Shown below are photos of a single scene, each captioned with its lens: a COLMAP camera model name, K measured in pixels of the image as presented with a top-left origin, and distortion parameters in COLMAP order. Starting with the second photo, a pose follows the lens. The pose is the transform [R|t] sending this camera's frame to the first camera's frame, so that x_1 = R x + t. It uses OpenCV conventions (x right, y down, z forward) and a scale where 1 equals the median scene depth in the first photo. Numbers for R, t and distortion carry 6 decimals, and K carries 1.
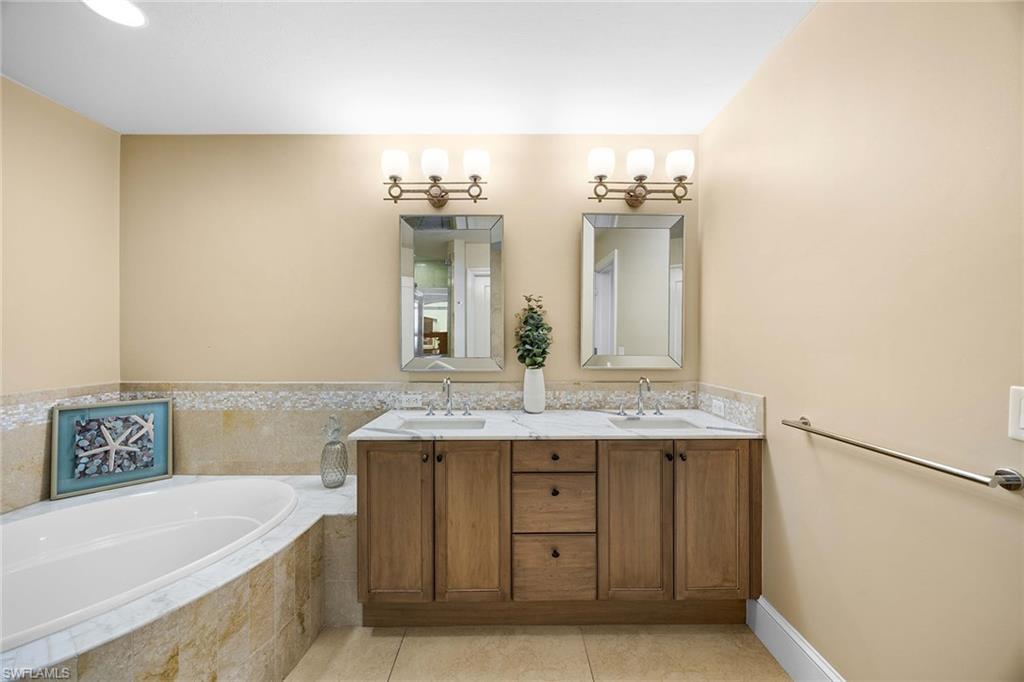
lens RADIAL K [[390.7, 0, 511.9], [0, 390.7, 339.3], [0, 0, 1]] dist [-0.001836, -0.000566]
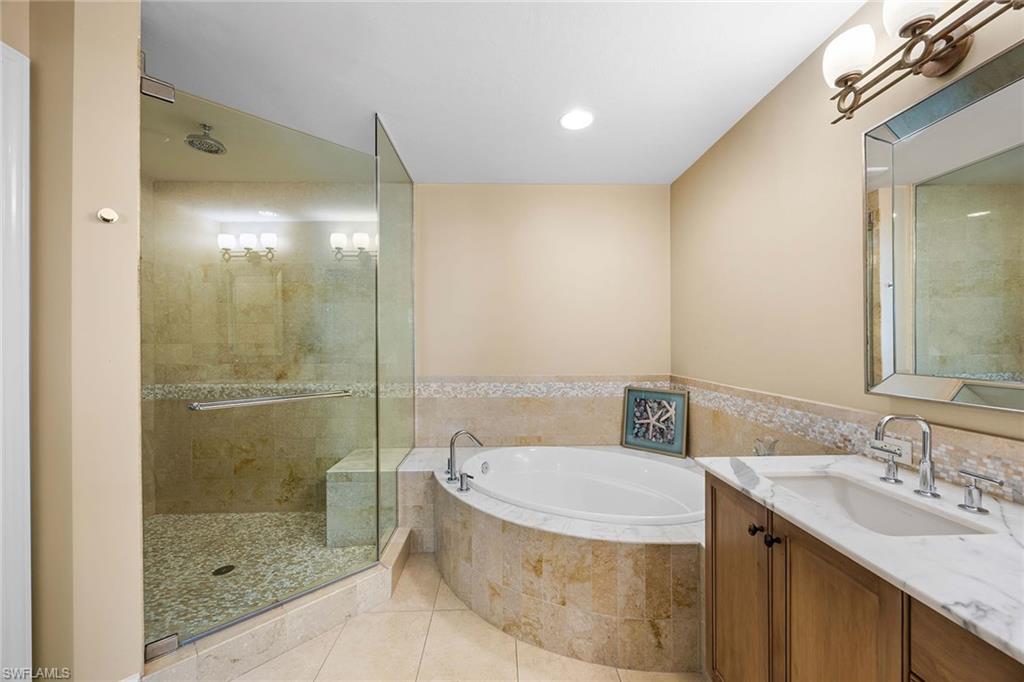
lens RADIAL K [[390.7, 0, 511.1], [0, 390.7, 342.9], [0, 0, 1]] dist [-0.001836, -0.000566]
pose [[0.024363, 0.000029, -0.999703, 0.315344], [0.004029, 0.999992, 0.000127, 0.001448], [0.999695, -0.004031, 0.024363, 0.467848]]
